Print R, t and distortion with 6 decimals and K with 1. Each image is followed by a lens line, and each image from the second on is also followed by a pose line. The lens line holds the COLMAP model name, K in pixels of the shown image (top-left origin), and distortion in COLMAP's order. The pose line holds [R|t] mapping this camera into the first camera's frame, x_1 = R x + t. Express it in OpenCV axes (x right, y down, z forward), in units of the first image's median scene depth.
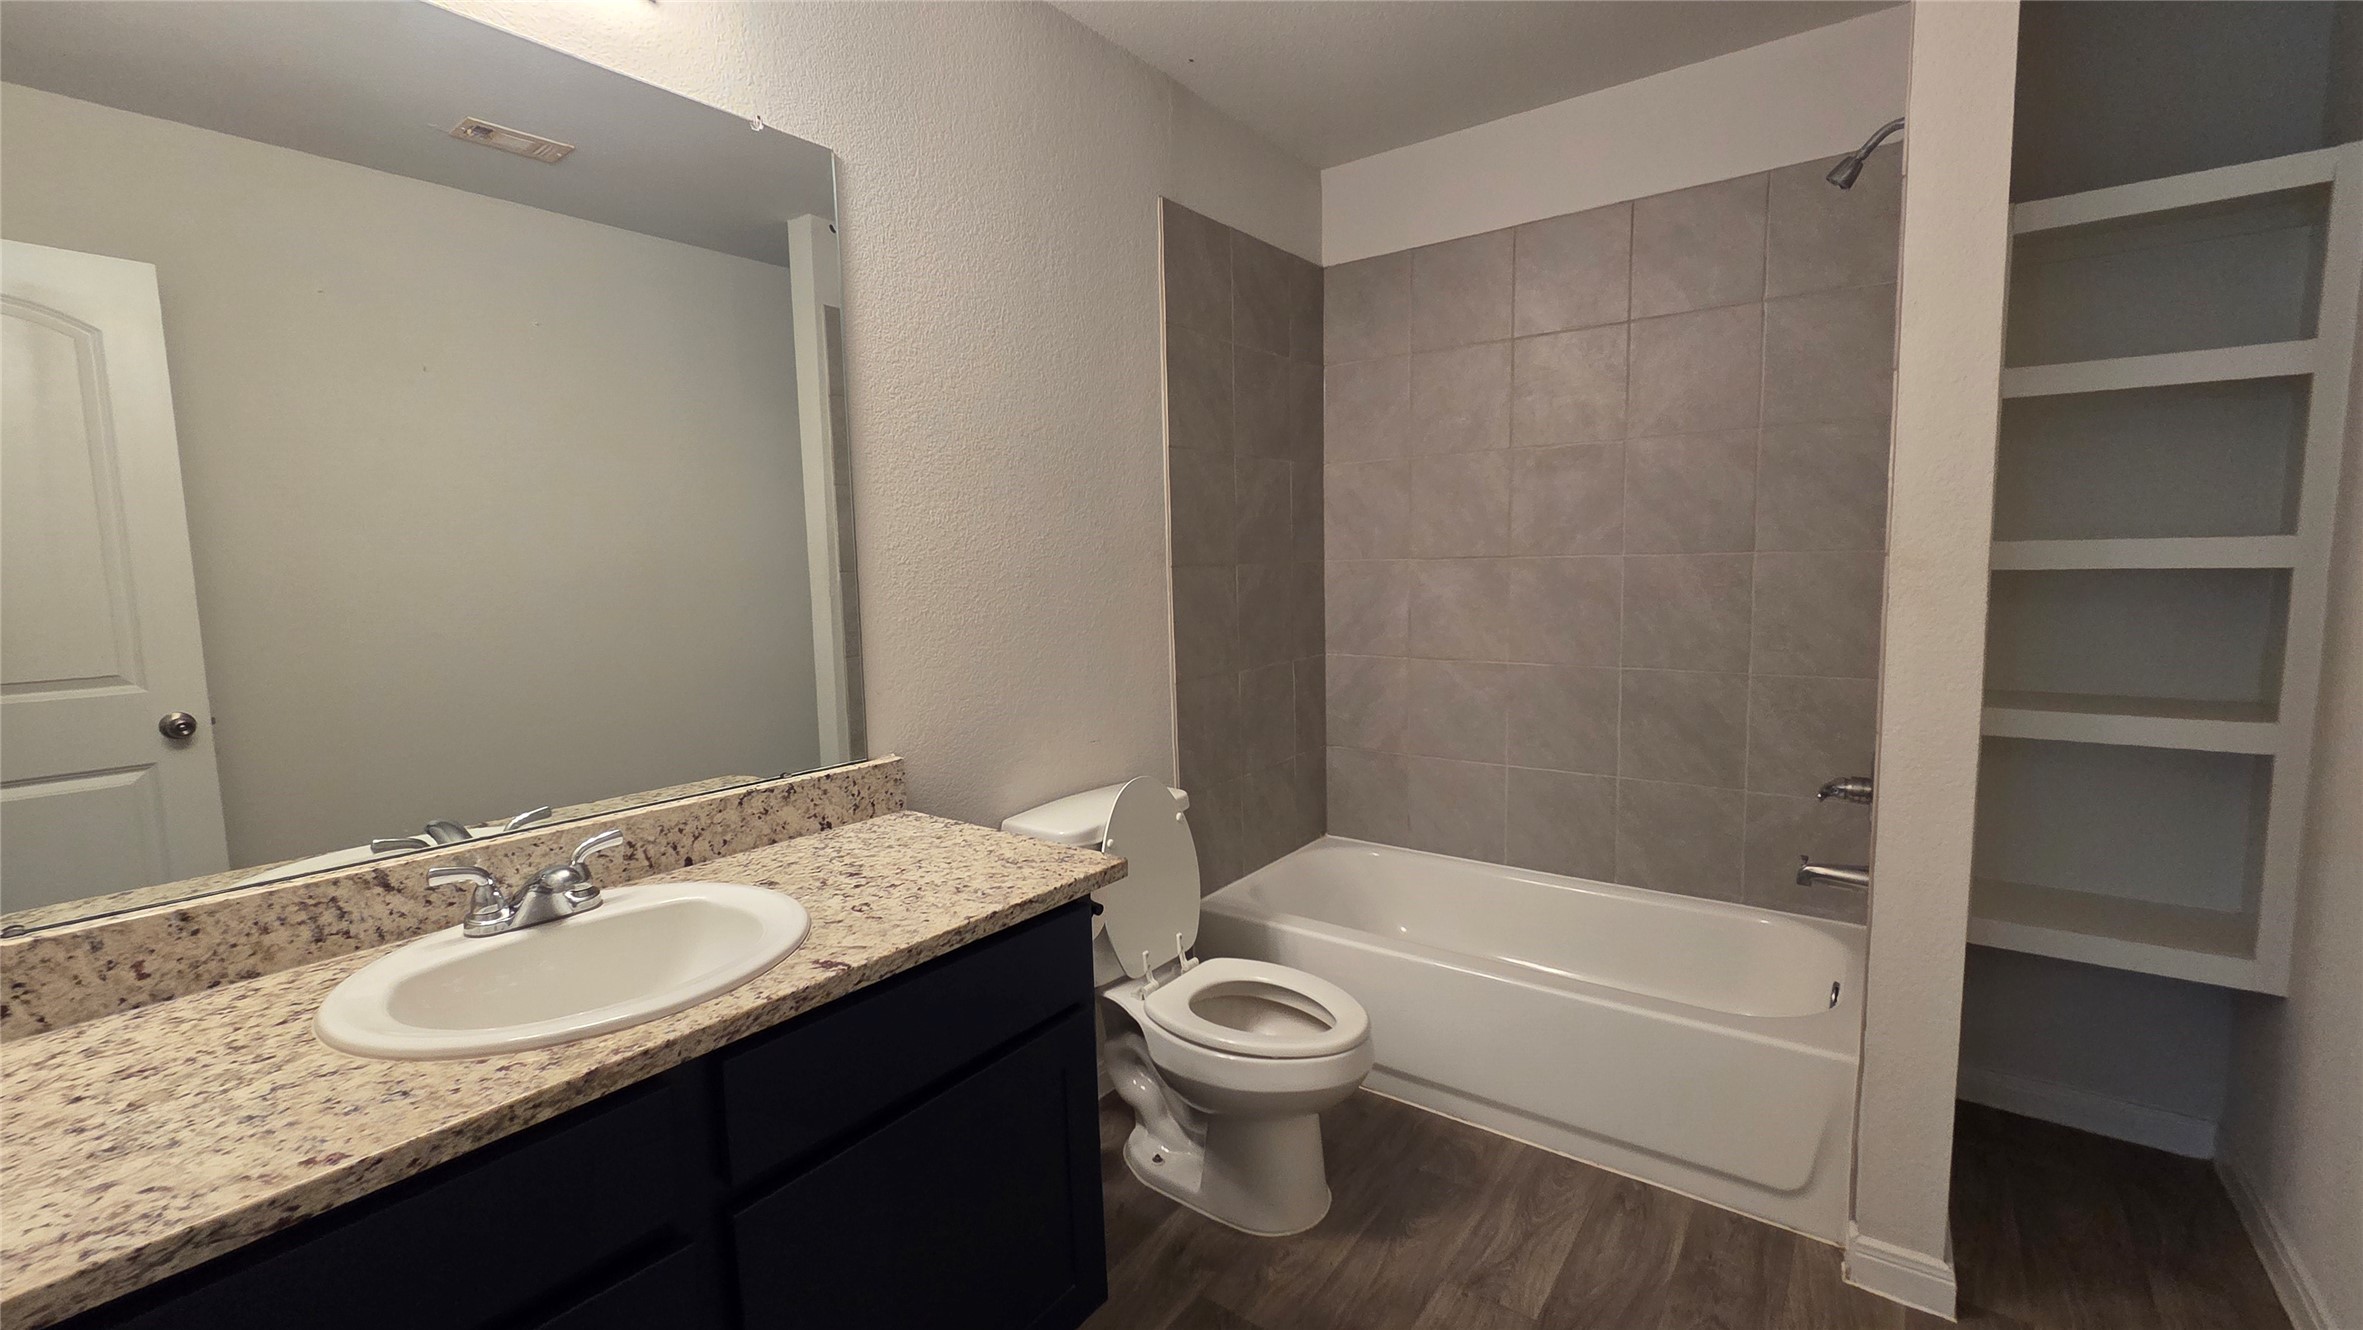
lens RADIAL K [[974.7, 0, 1181.5], [0, 974.7, 665.0], [0, 0, 1]] dist [0.000699, 0.000744]
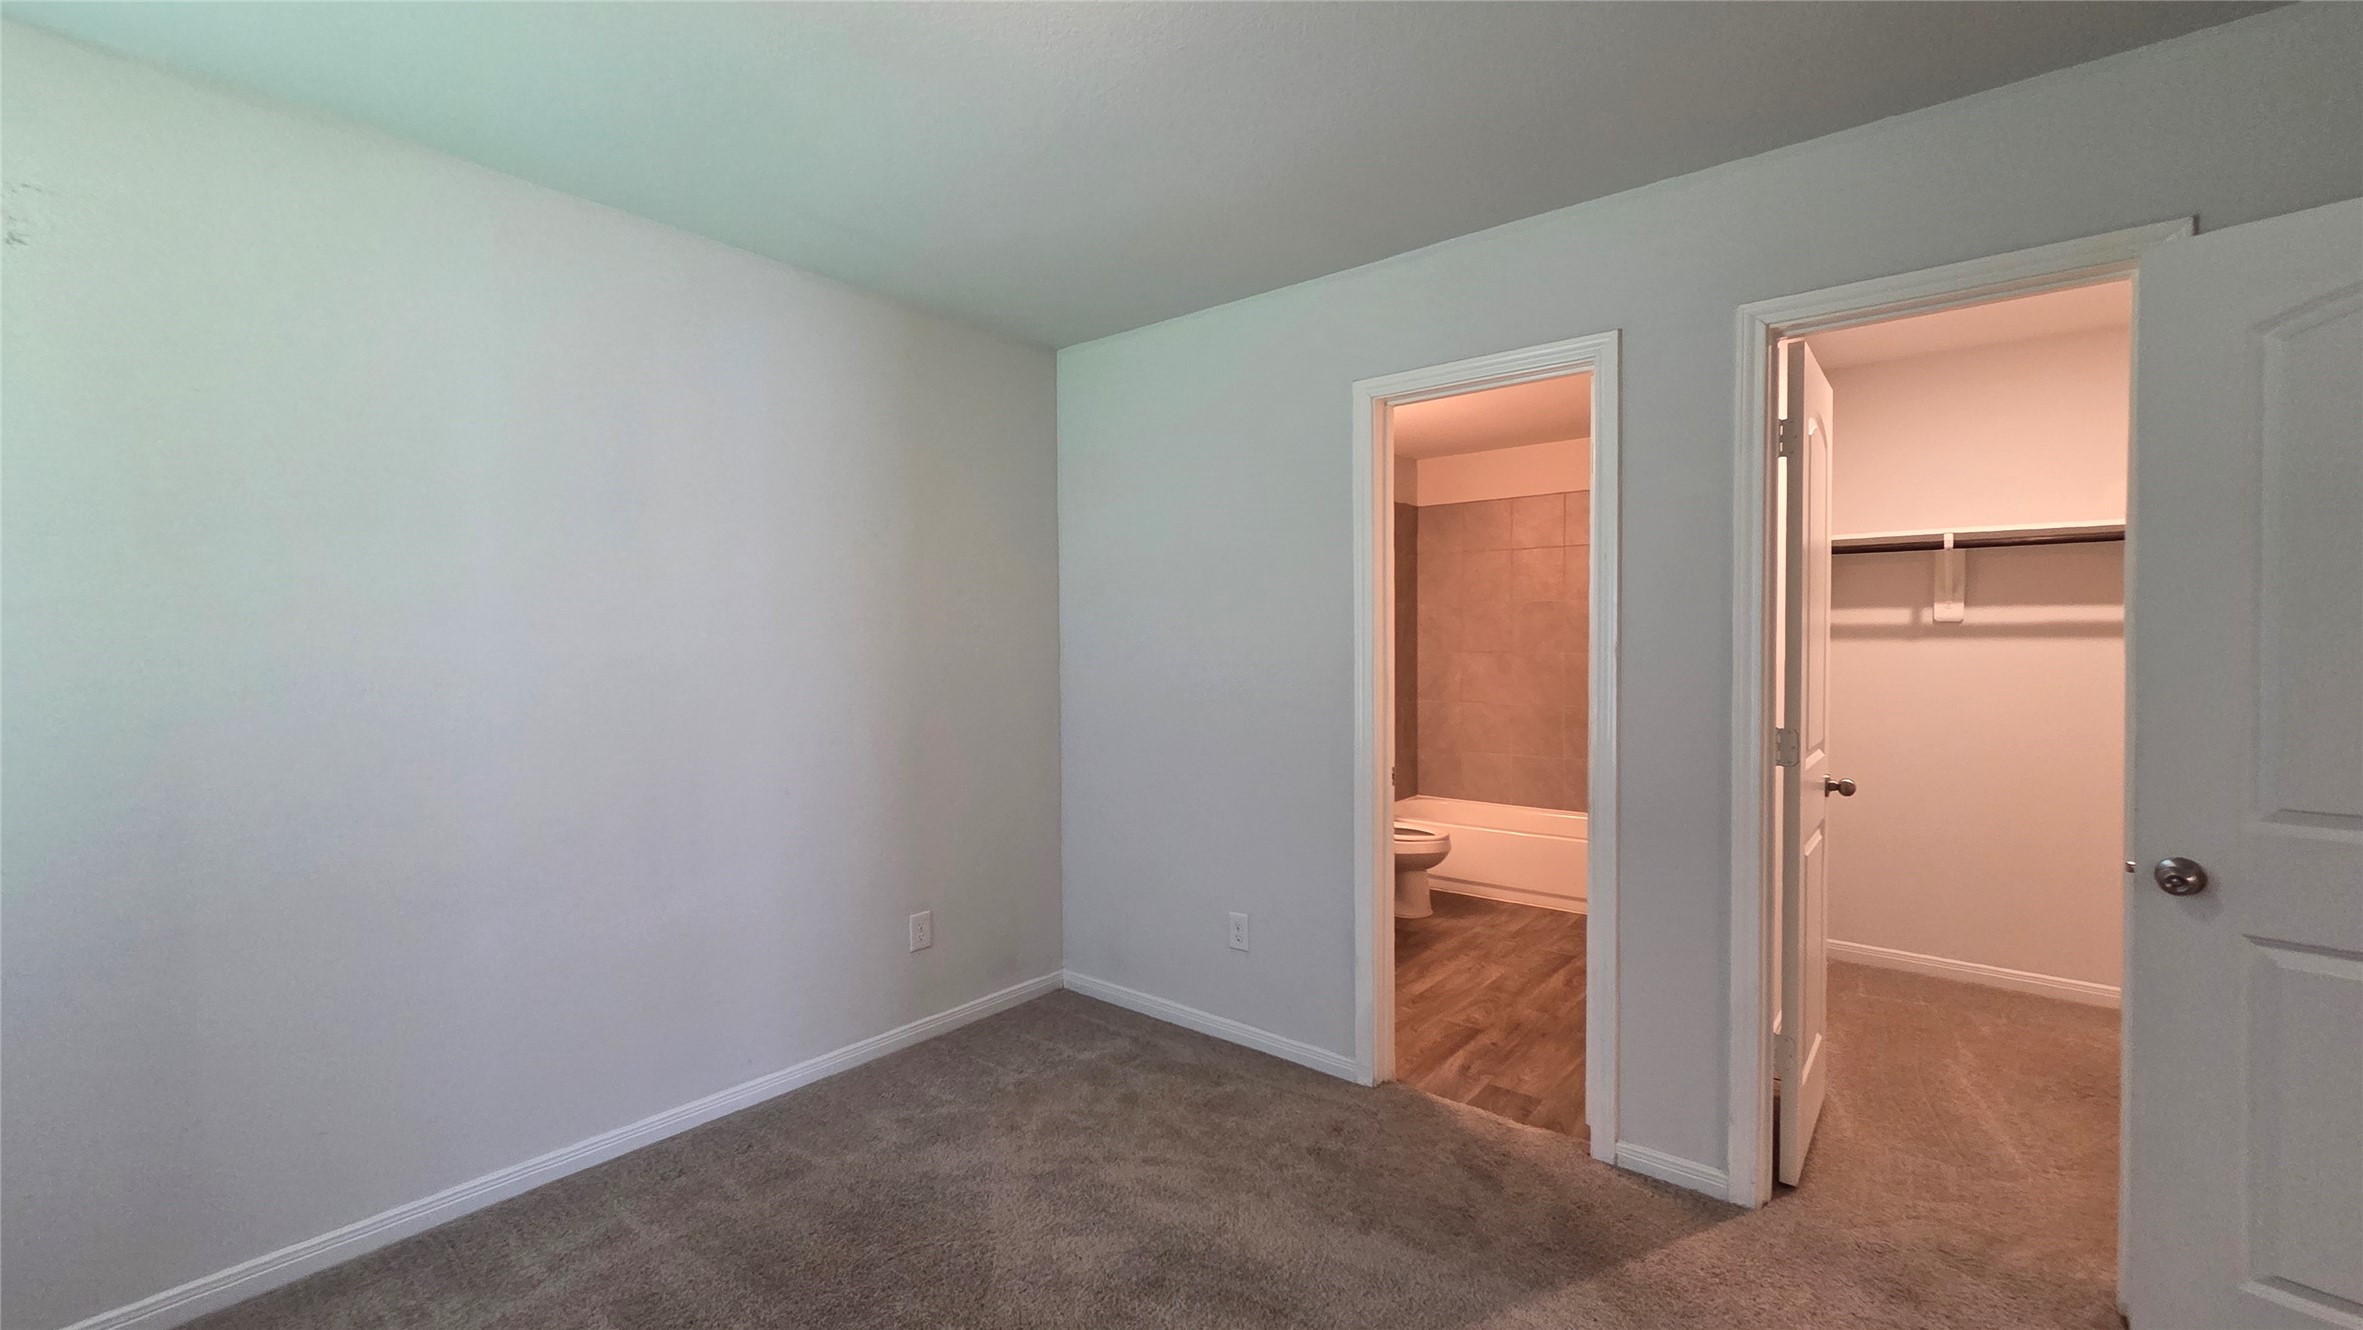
lens RADIAL K [[974.7, 0, 1181.5], [0, 974.7, 665.0], [0, 0, 1]] dist [0.000699, 0.000744]
pose [[0.999125, 0.016008, -0.038628, -0.278879], [-0.019134, 0.996453, -0.081952, 0.097708], [0.037179, 0.082620, 0.995887, -1.073552]]
